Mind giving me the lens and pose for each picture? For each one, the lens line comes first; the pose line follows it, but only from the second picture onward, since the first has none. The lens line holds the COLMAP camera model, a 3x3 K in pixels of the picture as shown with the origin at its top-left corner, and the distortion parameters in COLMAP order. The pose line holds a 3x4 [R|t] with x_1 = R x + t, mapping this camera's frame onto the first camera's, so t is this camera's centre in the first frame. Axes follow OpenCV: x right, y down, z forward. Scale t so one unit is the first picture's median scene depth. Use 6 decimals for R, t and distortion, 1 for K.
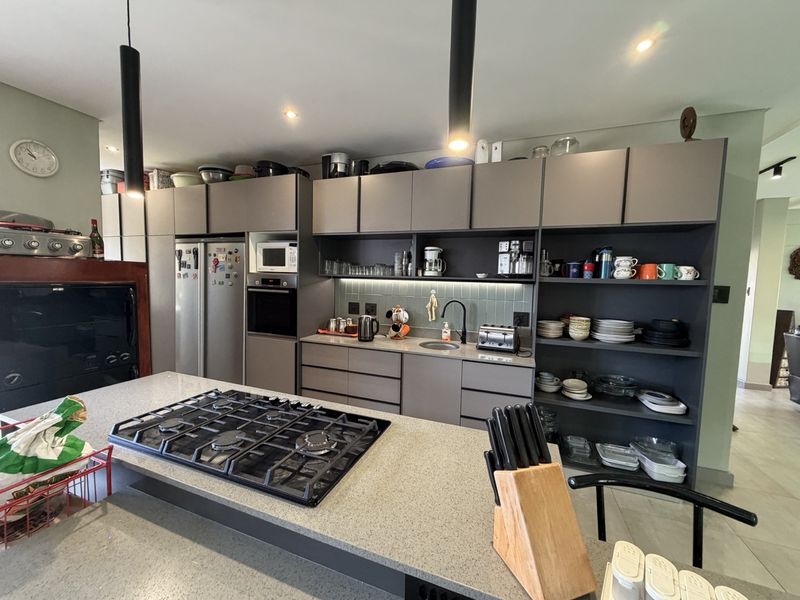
lens RADIAL K [[317.9, 0, 399.6], [0, 317.9, 299.2], [0, 0, 1]] dist [-0.004052, 0.000005]
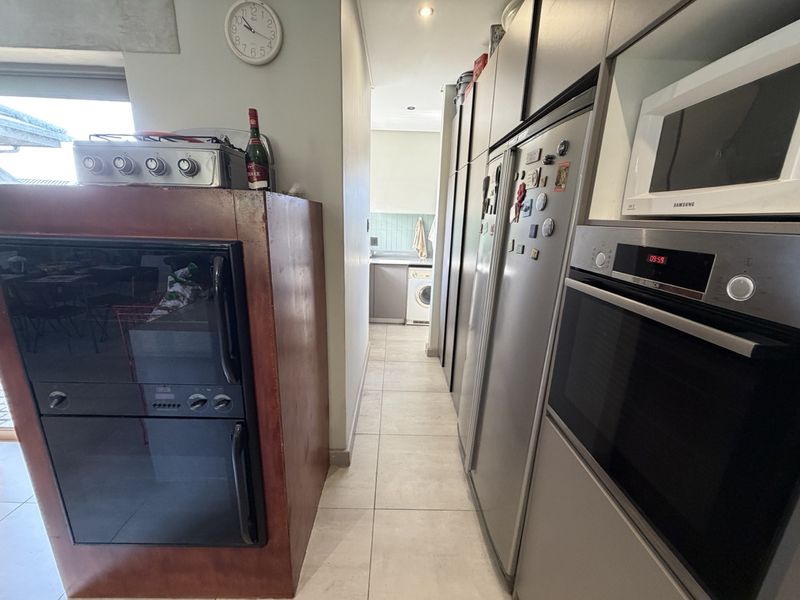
lens RADIAL K [[317.9, 0, 399.6], [0, 317.9, 298.8], [0, 0, 1]] dist [-0.004052, 0.000005]
pose [[0.368316, 0.212081, -0.905188, -0.260843], [-0.083876, 0.977243, 0.194834, -0.055640], [0.925909, 0.004163, 0.377723, 0.730086]]
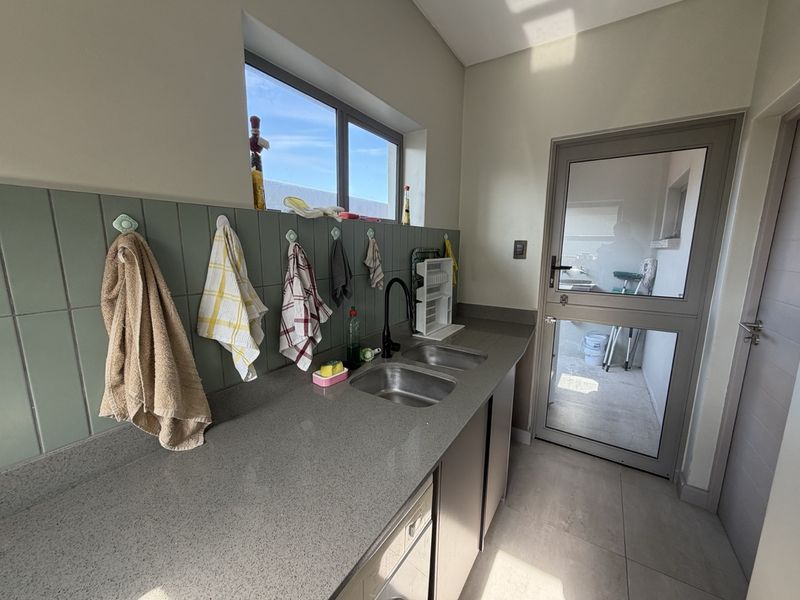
lens RADIAL K [[317.9, 0, 401.5], [0, 317.9, 301.8], [0, 0, 1]] dist [-0.004052, 0.000005]
pose [[0.979353, 0.017988, -0.201358, -1.377934], [0.002599, 0.994831, 0.101511, -0.106230], [0.202143, -0.099939, 0.974243, 1.178716]]
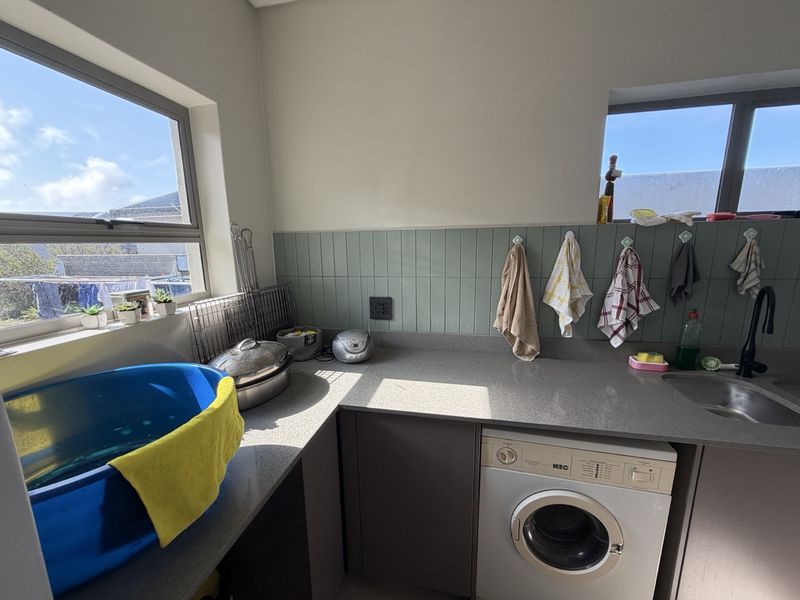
lens RADIAL K [[317.9, 0, 397.4], [0, 317.9, 299.6], [0, 0, 1]] dist [-0.004052, 0.000005]
pose [[0.150209, 0.148872, -0.977381, -1.170418], [-0.047963, 0.988531, 0.143199, -0.110810], [0.987490, 0.025369, 0.155627, 1.117248]]
